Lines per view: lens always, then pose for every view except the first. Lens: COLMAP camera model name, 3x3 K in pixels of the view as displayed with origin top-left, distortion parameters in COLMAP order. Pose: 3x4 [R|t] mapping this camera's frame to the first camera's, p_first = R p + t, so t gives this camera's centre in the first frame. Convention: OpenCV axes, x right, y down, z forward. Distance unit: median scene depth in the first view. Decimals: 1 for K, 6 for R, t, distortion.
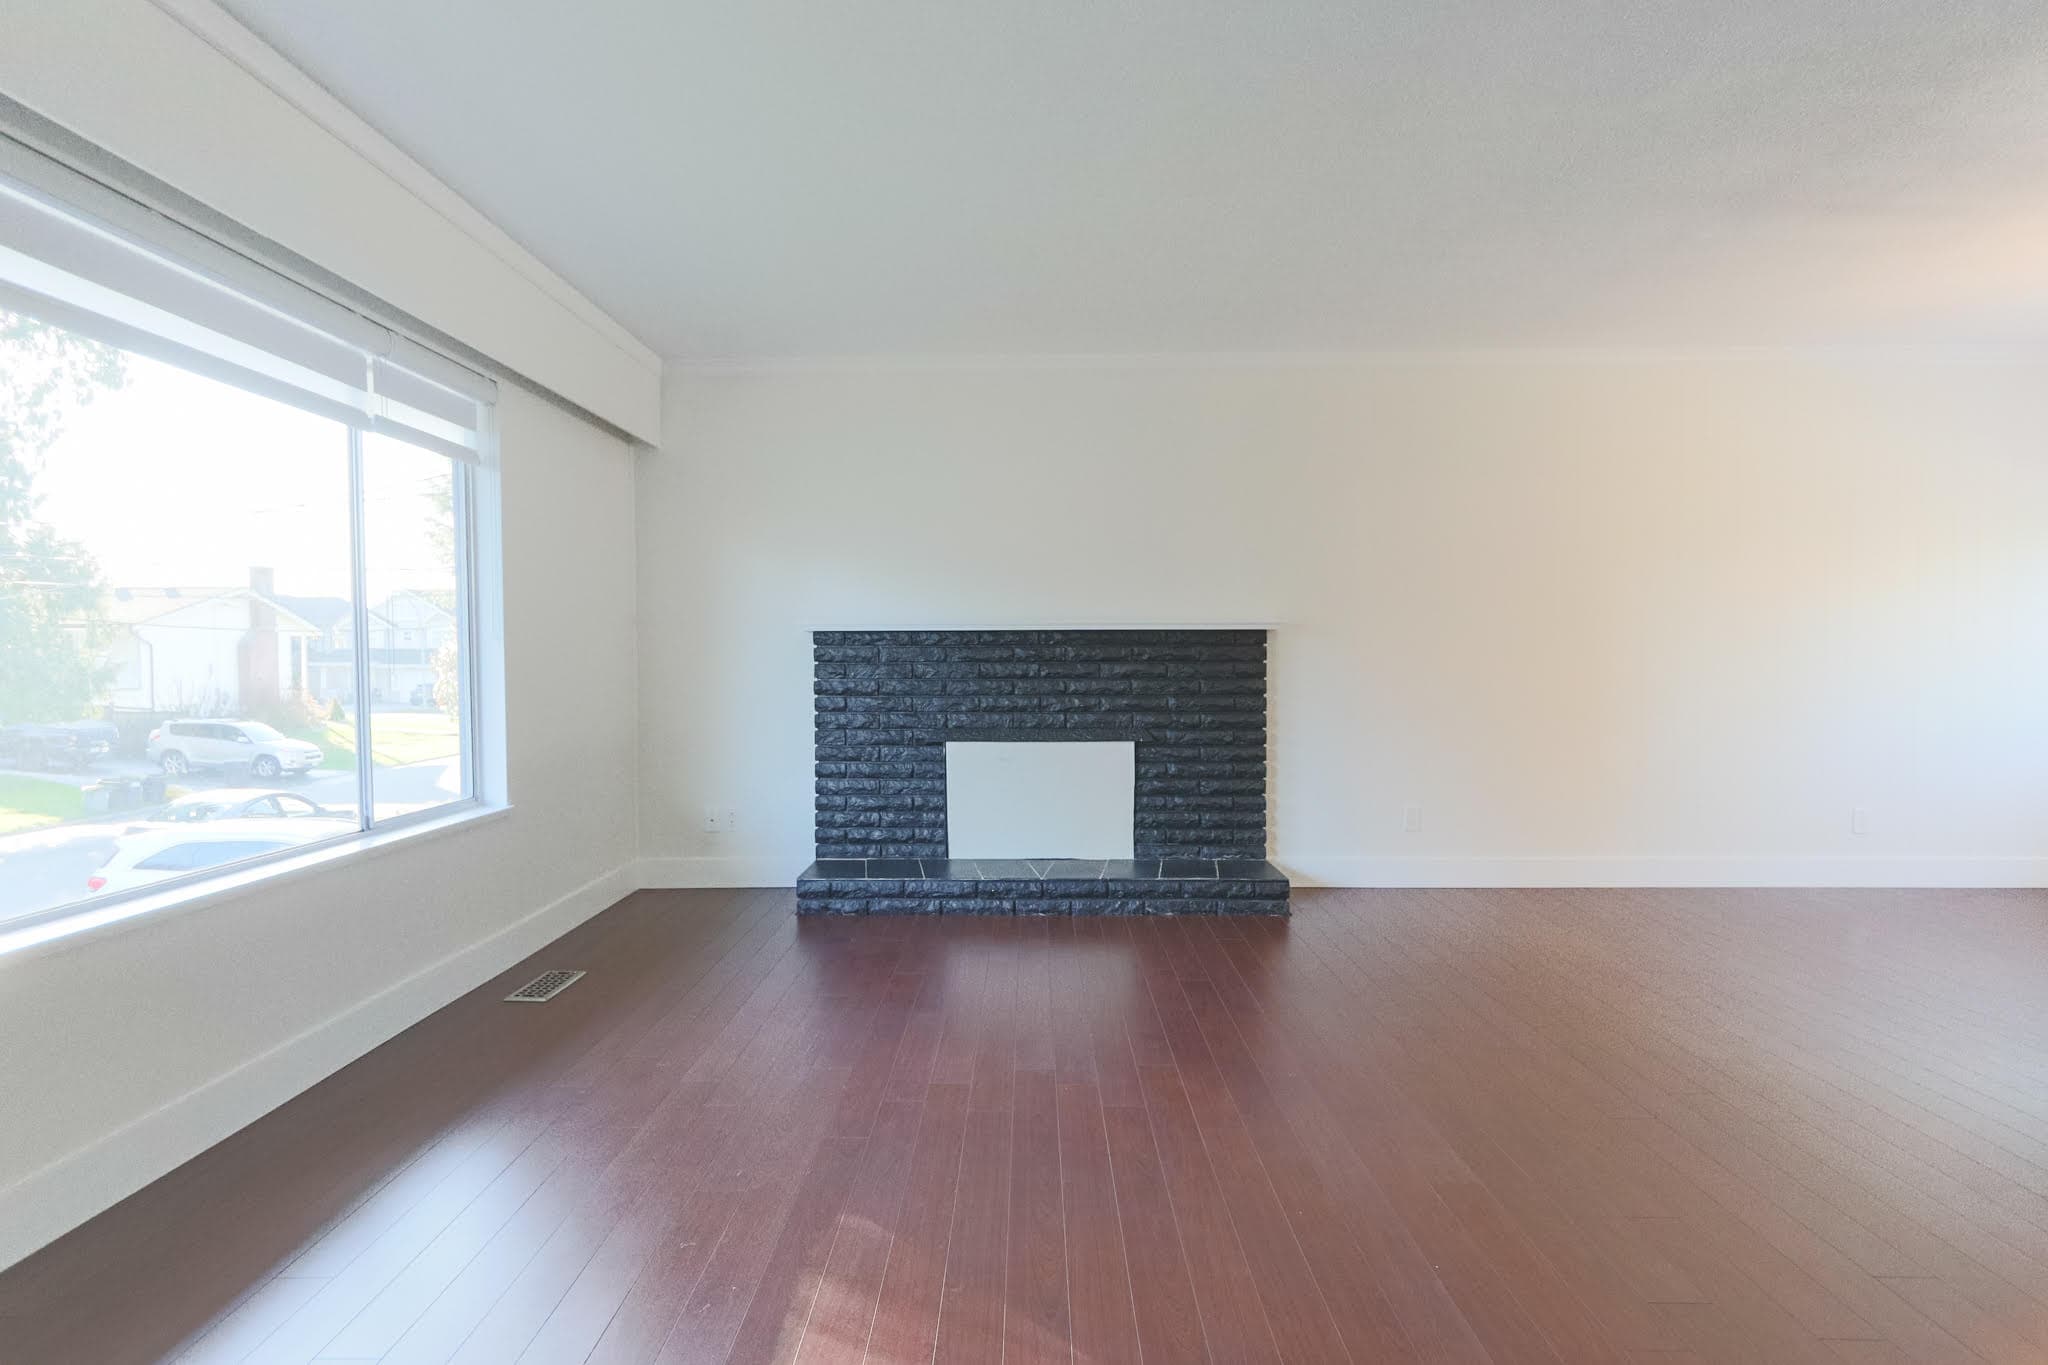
lens RADIAL K [[1038.2, 0, 1025.7], [0, 1038.2, 687.9], [0, 0, 1]] dist [0.002137, 0.000324]
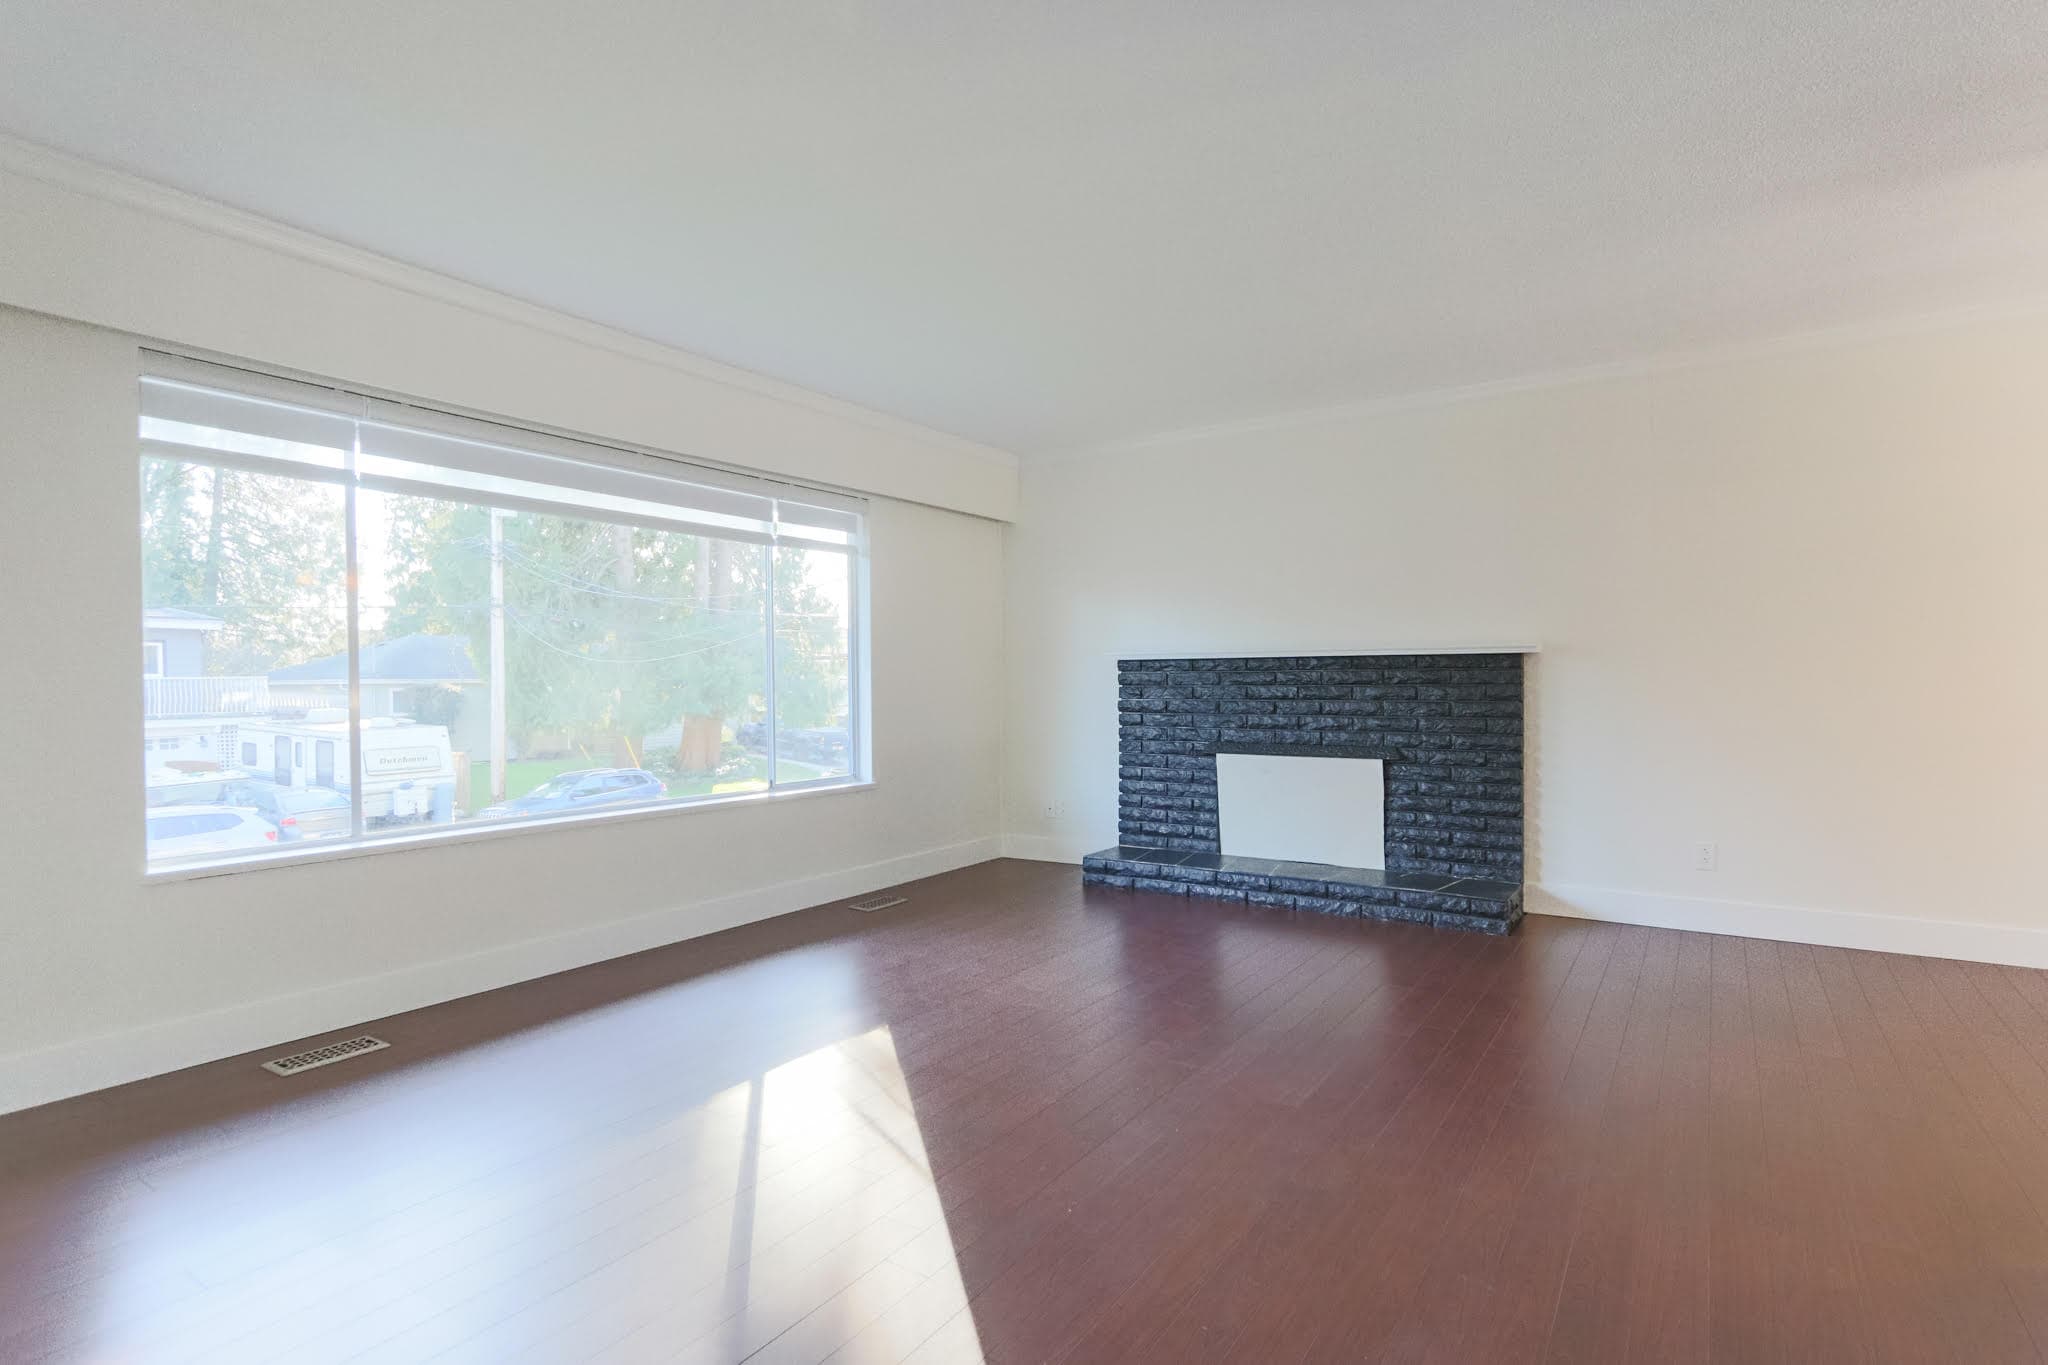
lens RADIAL K [[1038.2, 0, 1025.7], [0, 1038.2, 687.9], [0, 0, 1]] dist [0.002137, 0.000324]
pose [[0.840097, 0.001923, -0.542432, 0.373740], [-0.013116, 0.999773, -0.016770, 0.000871], [0.542277, 0.021203, 0.839932, -0.098908]]
